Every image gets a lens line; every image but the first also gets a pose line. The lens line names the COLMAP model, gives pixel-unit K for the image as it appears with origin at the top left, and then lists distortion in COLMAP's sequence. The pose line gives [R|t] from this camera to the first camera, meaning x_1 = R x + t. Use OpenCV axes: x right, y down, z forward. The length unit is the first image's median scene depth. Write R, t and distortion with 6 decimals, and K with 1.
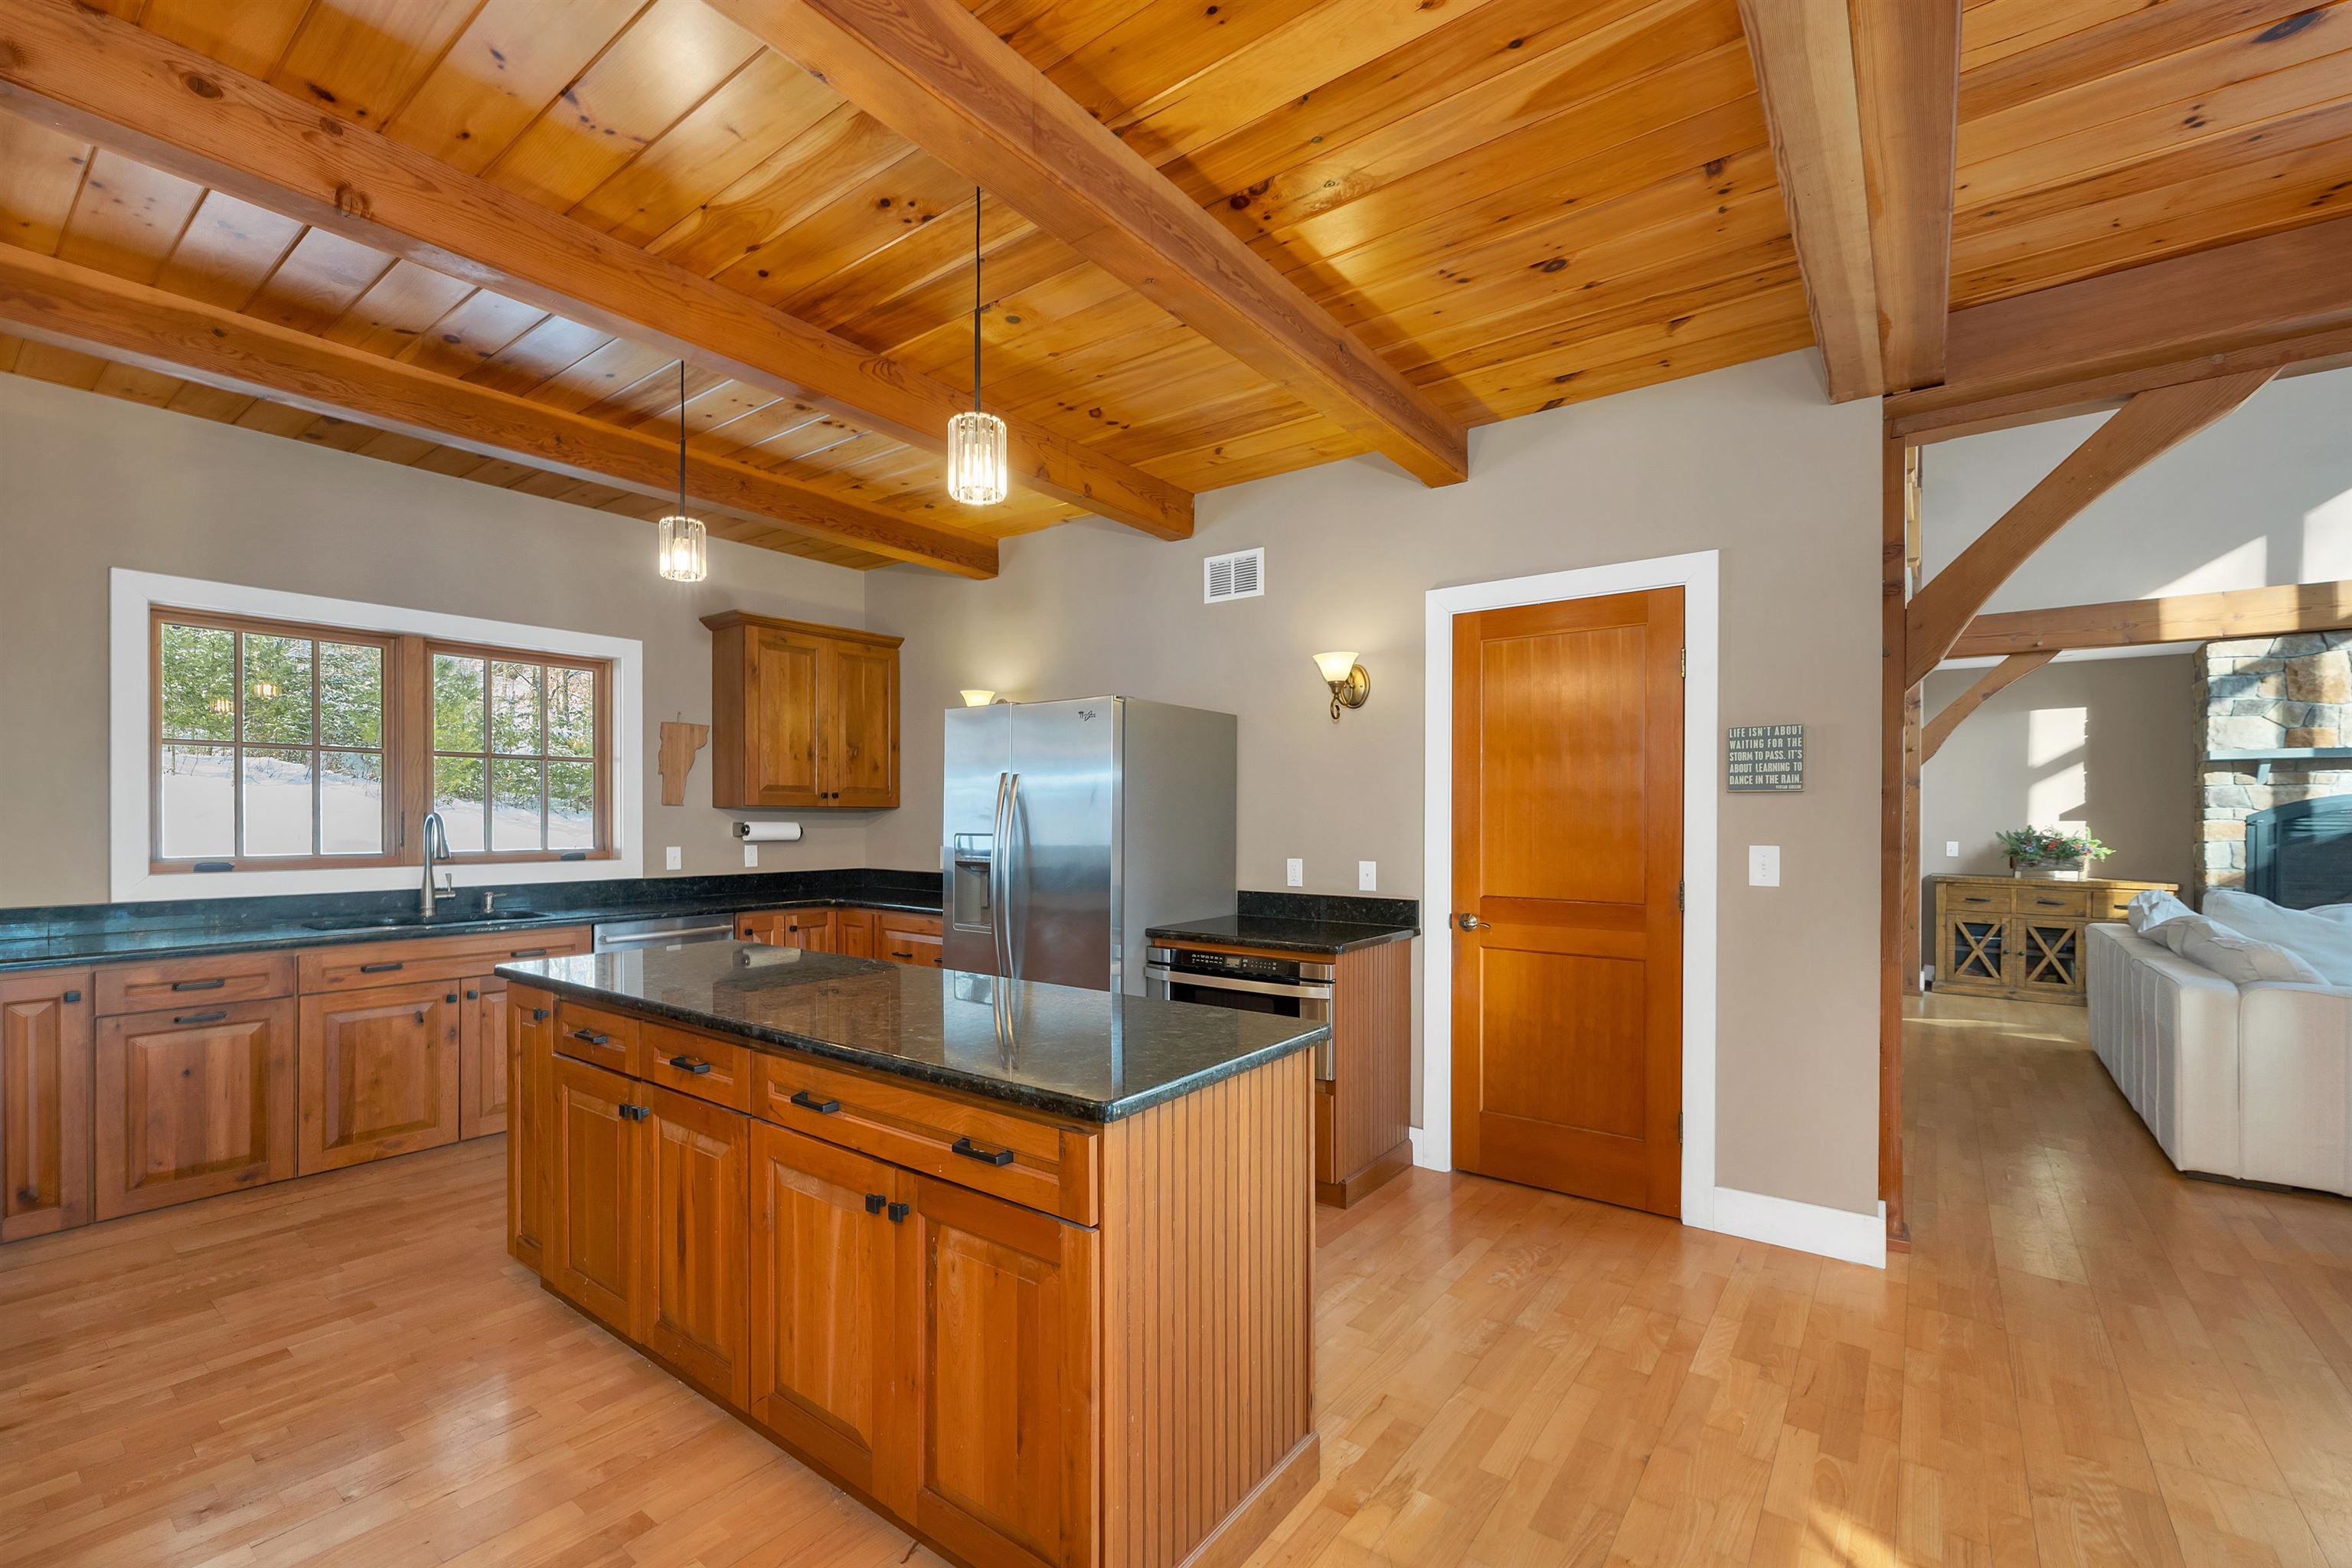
lens RADIAL K [[988.9, 0, 1173.1], [0, 988.9, 813.5], [0, 0, 1]] dist [-0.002829, 0.000398]
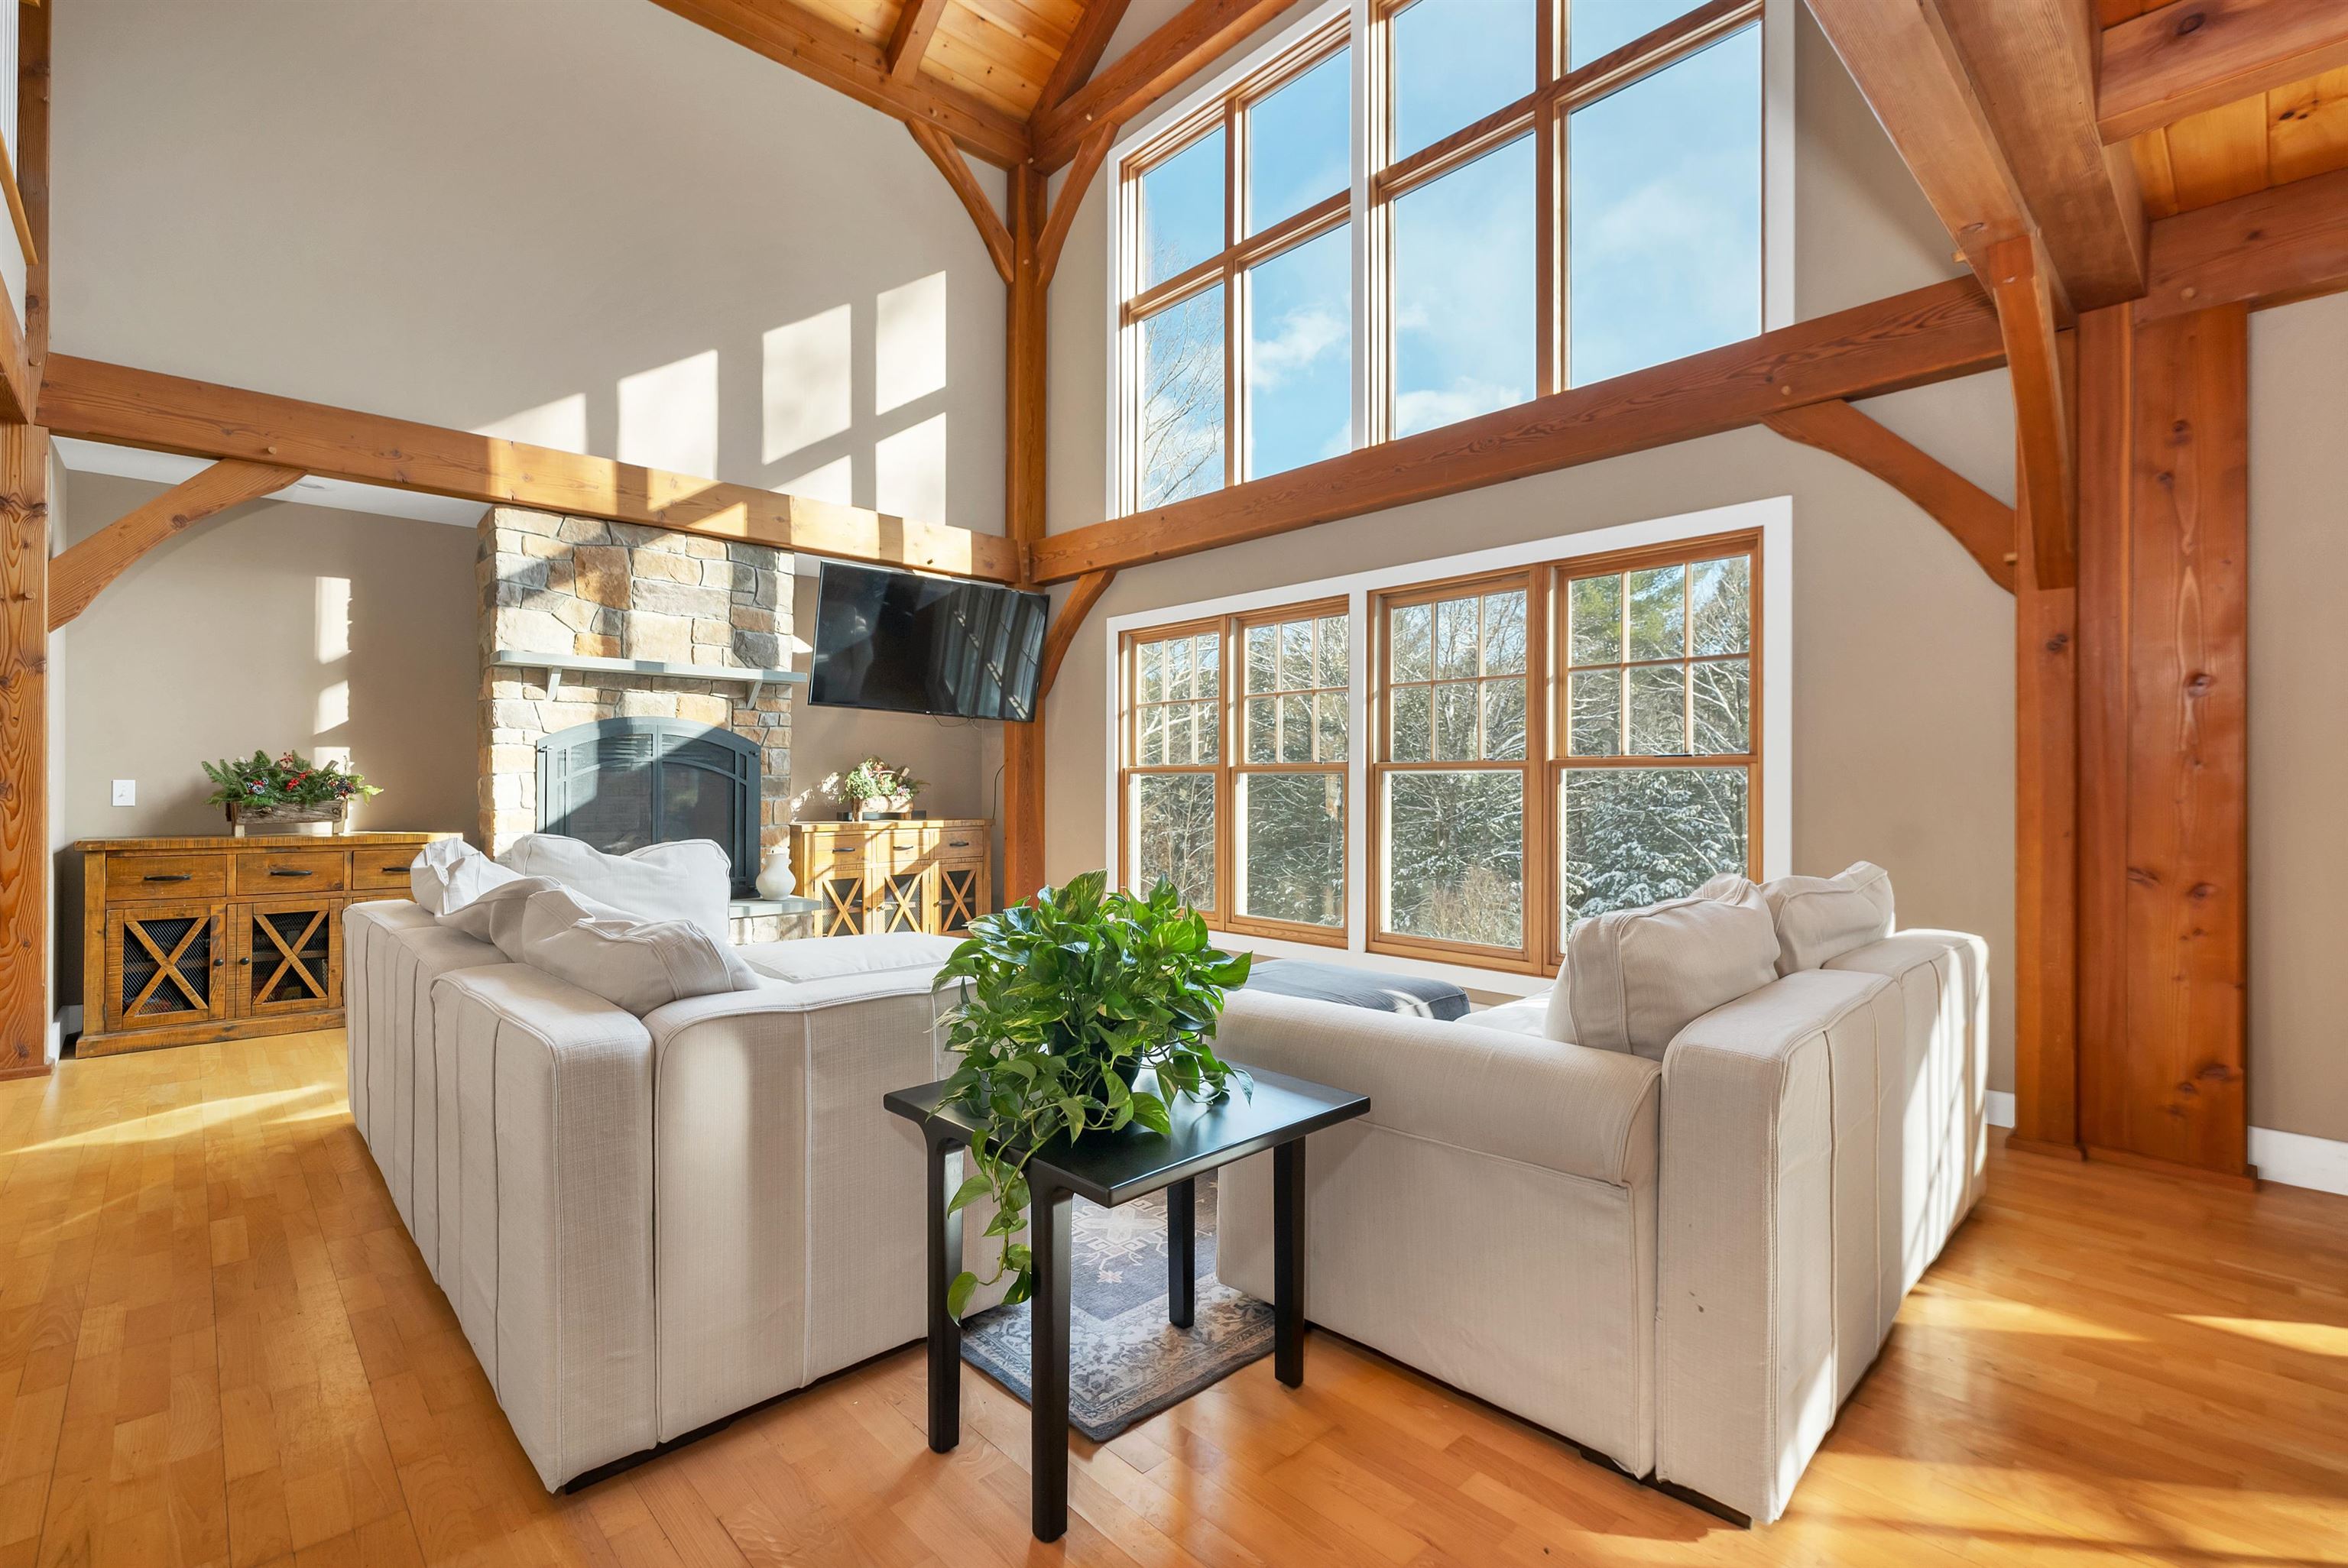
lens RADIAL K [[1031.9, 0, 1158.0], [0, 1031.9, 786.2], [0, 0, 1]] dist [0.007057, -0.001210]
pose [[0.159463, -0.006382, 0.987183, 0.348619], [-0.001500, 0.999976, 0.006707, 0.031883], [-0.987203, -0.002550, 0.159450, 0.374479]]
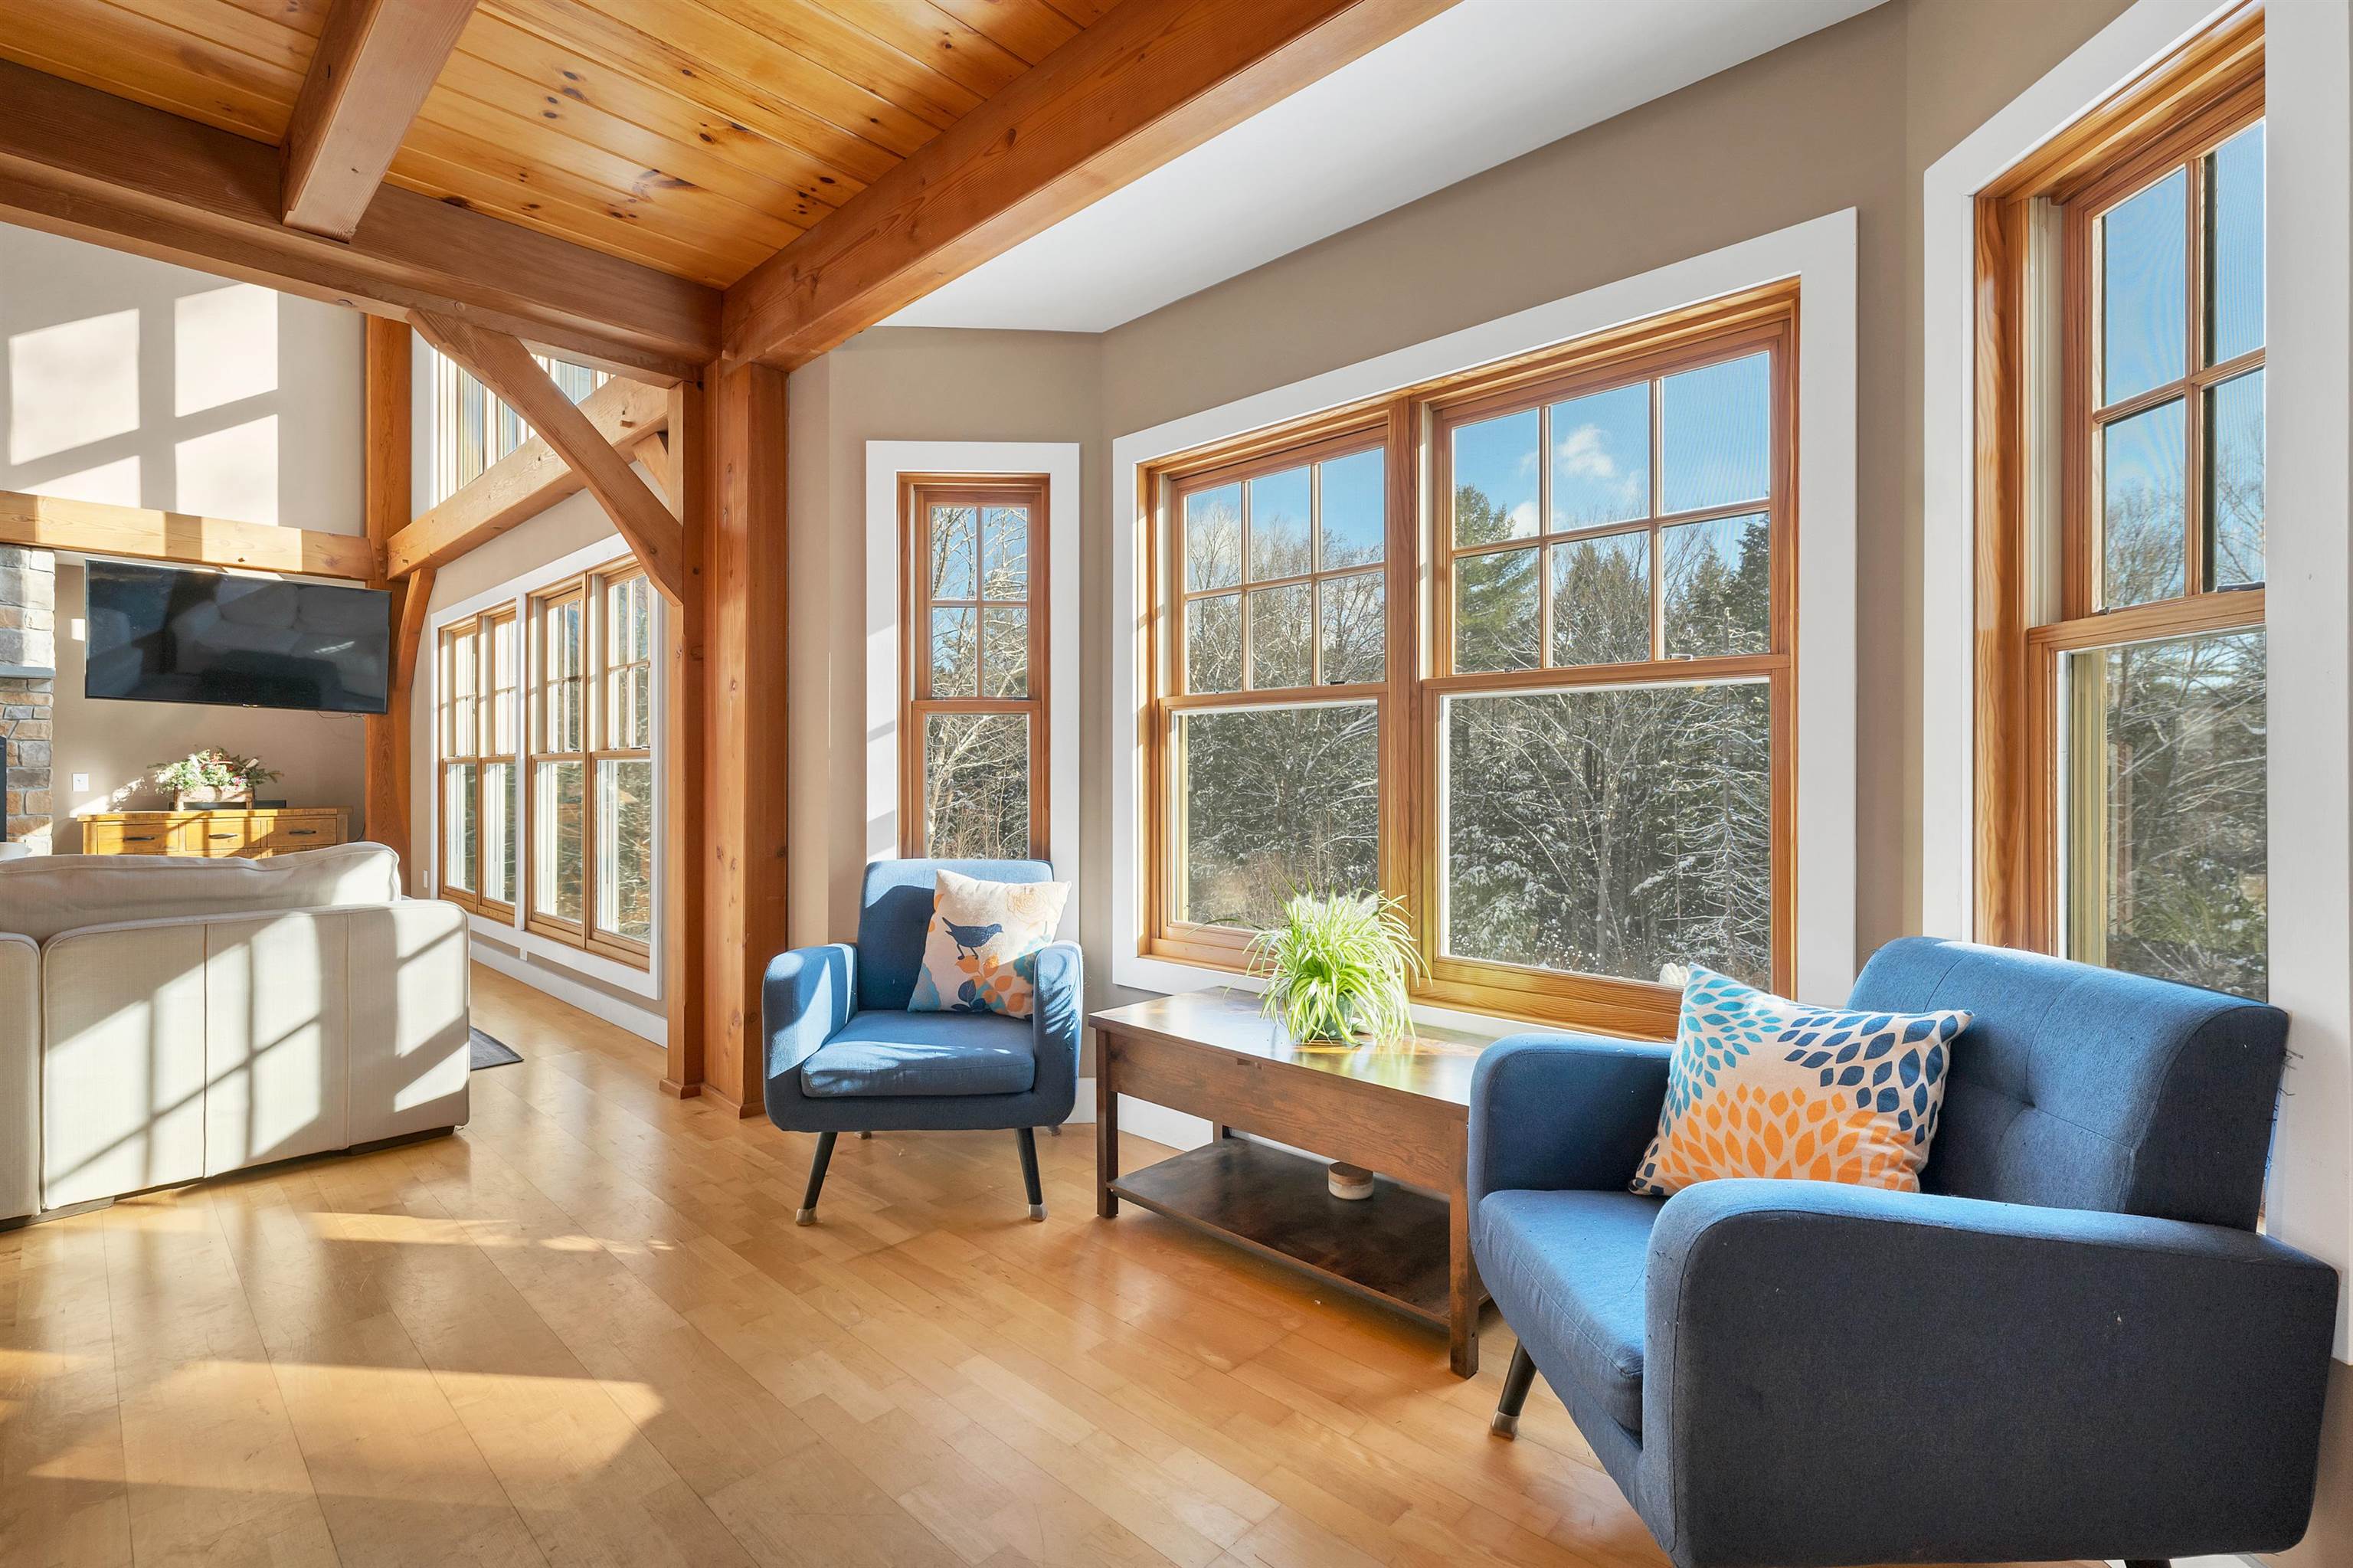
lens RADIAL K [[1035.5, 0, 1191.5], [0, 1035.5, 778.3], [0, 0, 1]] dist [-0.005036, 0.000595]
pose [[0.088825, -0.011815, 0.995977, 0.355838], [0.001340, 0.999930, 0.011742, 0.030020], [-0.996046, 0.000292, 0.088834, -0.287836]]
